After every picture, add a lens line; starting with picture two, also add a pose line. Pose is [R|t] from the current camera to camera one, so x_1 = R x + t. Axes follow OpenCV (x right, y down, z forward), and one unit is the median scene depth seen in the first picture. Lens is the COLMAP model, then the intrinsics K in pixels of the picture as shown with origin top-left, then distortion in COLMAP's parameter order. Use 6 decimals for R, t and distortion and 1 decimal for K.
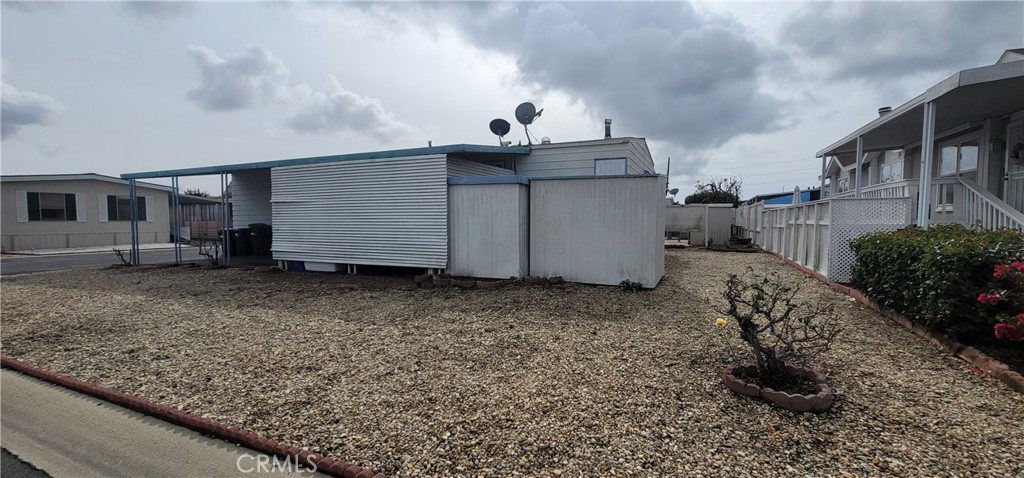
lens RADIAL K [[415.5, 0, 513.9], [0, 415.5, 247.1], [0, 0, 1]] dist [-0.004914, 0.000909]
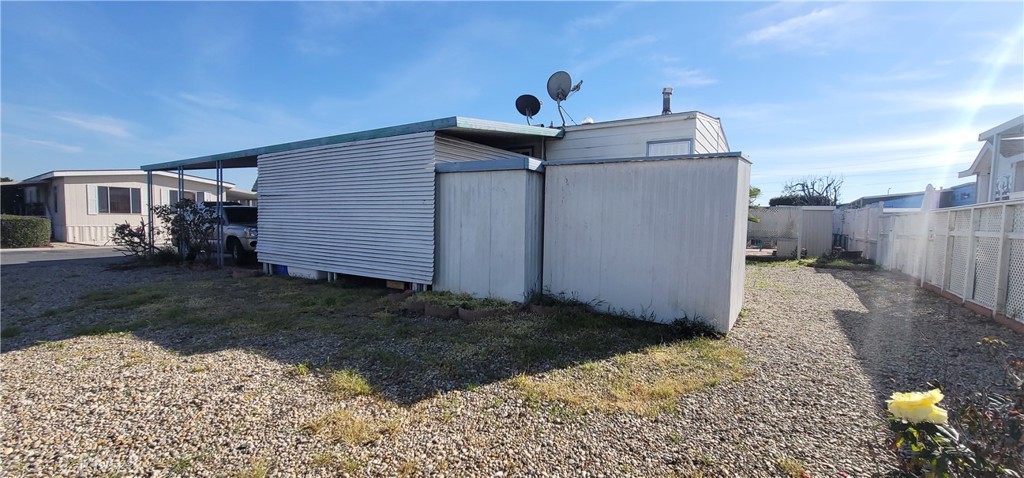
lens RADIAL K [[415.5, 0, 514.0], [0, 415.5, 243.9], [0, 0, 1]] dist [-0.004914, 0.000909]
pose [[0.988110, 0.027661, -0.151241, 0.075286], [-0.029149, 0.999546, -0.007631, -0.016142], [0.150961, 0.011949, 0.988467, 0.226626]]
